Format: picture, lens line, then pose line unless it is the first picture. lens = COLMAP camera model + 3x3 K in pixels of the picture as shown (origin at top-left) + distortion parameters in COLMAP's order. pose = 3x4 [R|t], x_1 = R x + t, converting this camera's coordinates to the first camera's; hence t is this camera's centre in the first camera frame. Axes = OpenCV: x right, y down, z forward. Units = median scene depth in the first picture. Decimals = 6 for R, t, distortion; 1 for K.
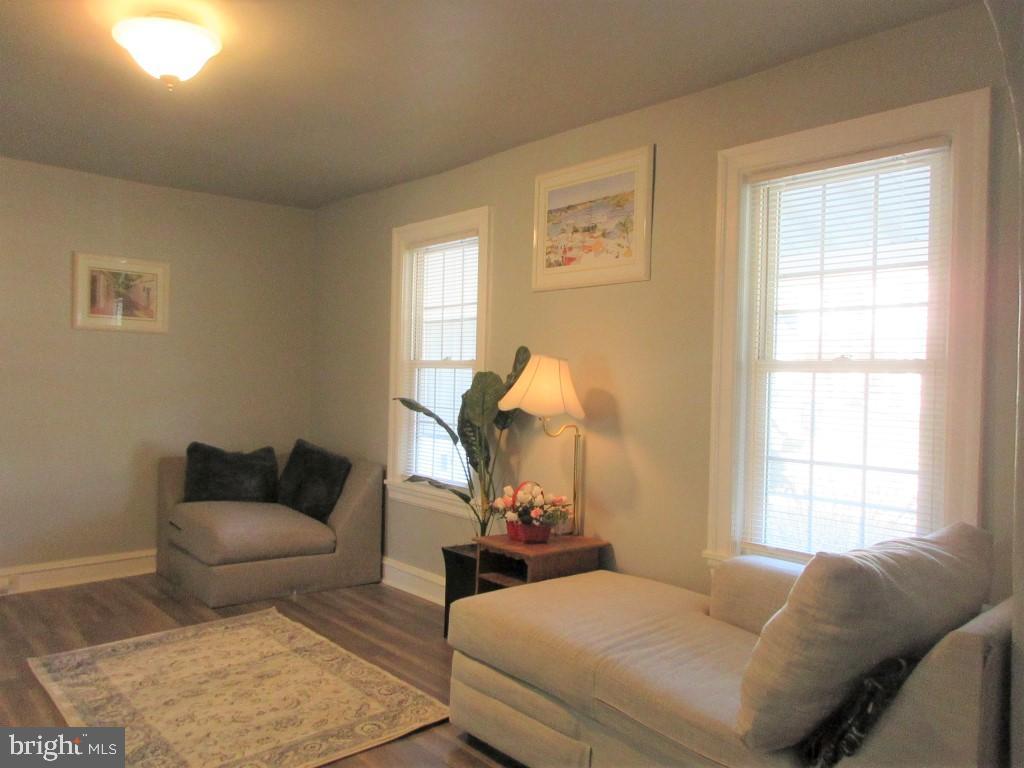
lens RADIAL K [[761.2, 0, 512.0], [0, 761.2, 384.0], [0, 0, 1]] dist [0.002332, 0.001725]
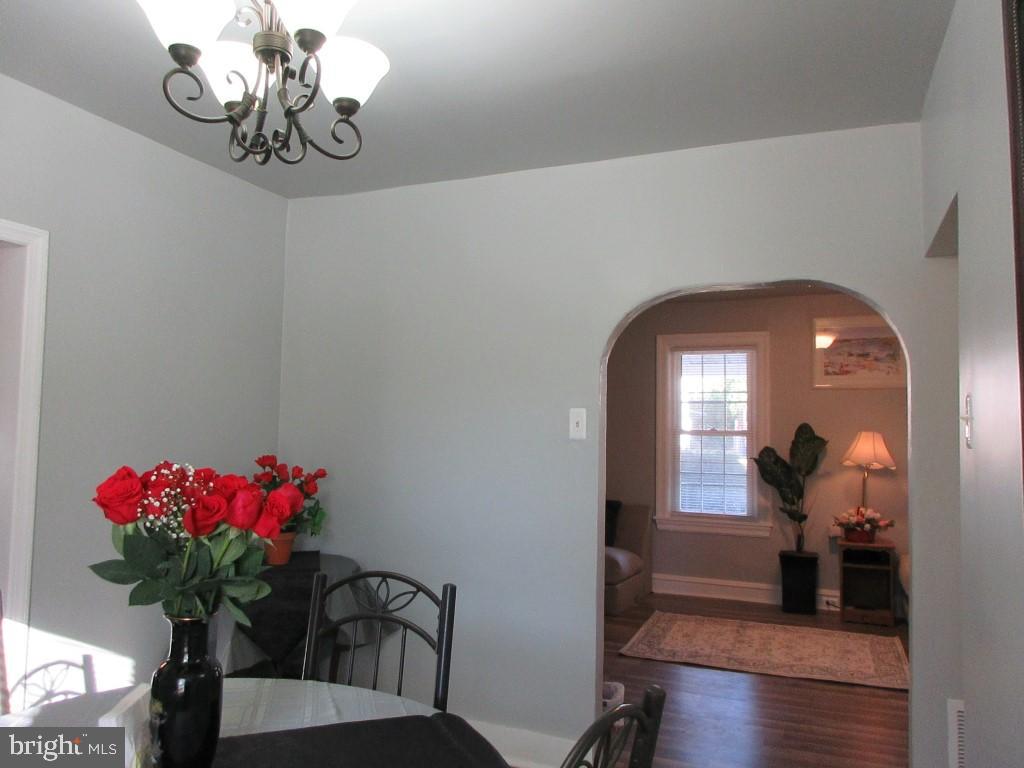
lens RADIAL K [[761.2, 0, 512.0], [0, 761.2, 384.0], [0, 0, 1]] dist [0.002332, 0.001725]
pose [[0.899596, 0.019833, 0.436273, -1.295050], [0.005550, 0.998368, -0.056831, -0.045502], [-0.436689, 0.053547, 0.898018, -0.174250]]
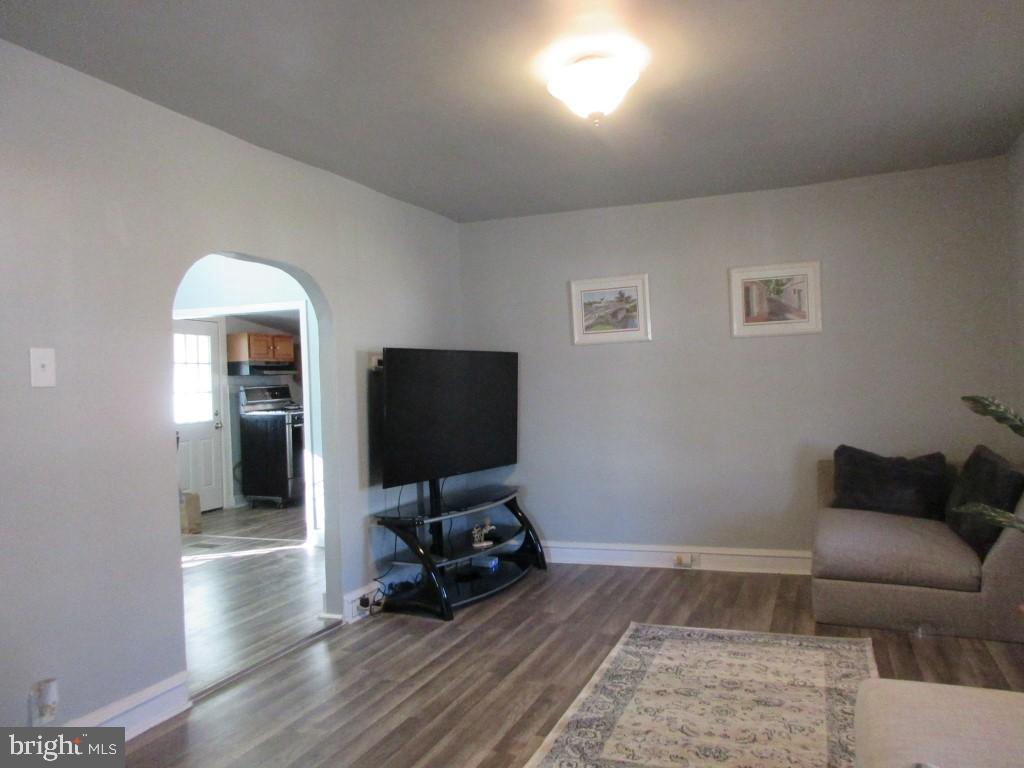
lens RADIAL K [[761.2, 0, 512.0], [0, 761.2, 384.0], [0, 0, 1]] dist [0.002332, 0.001725]
pose [[0.432141, -0.038037, -0.901003, 0.341665], [0.045410, 0.998760, -0.020384, 0.001910], [0.900662, -0.032106, 0.433333, 0.292944]]
